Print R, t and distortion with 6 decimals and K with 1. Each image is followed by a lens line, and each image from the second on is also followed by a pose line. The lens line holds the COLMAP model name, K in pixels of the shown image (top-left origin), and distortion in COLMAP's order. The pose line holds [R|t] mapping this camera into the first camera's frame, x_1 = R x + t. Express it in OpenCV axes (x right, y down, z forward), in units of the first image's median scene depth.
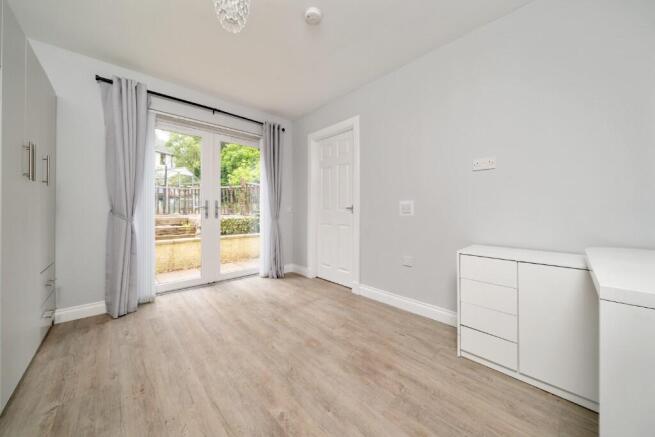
lens RADIAL K [[232.6, 0, 327.3], [0, 232.6, 206.3], [0, 0, 1]] dist [-0.000046, 0.000008]
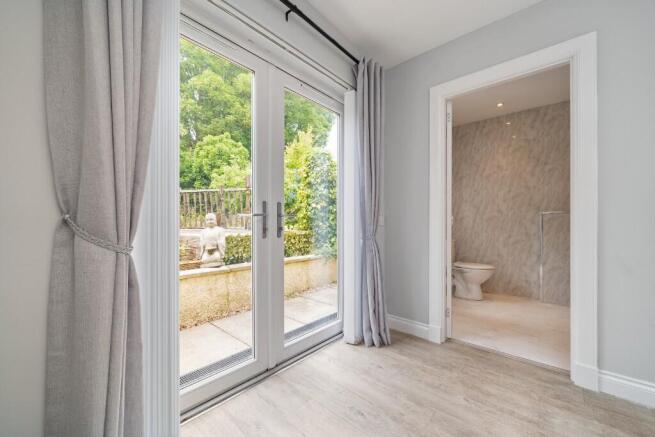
lens RADIAL K [[260.1, 0, 327.5], [0, 260.1, 218.5], [0, 0, 1]] dist [0.000492, -0.000015]
pose [[0.995662, 0.003869, 0.092969, -0.654193], [-0.004061, 0.999990, 0.001881, 0.014280], [-0.092961, -0.002250, 0.995667, 0.661058]]
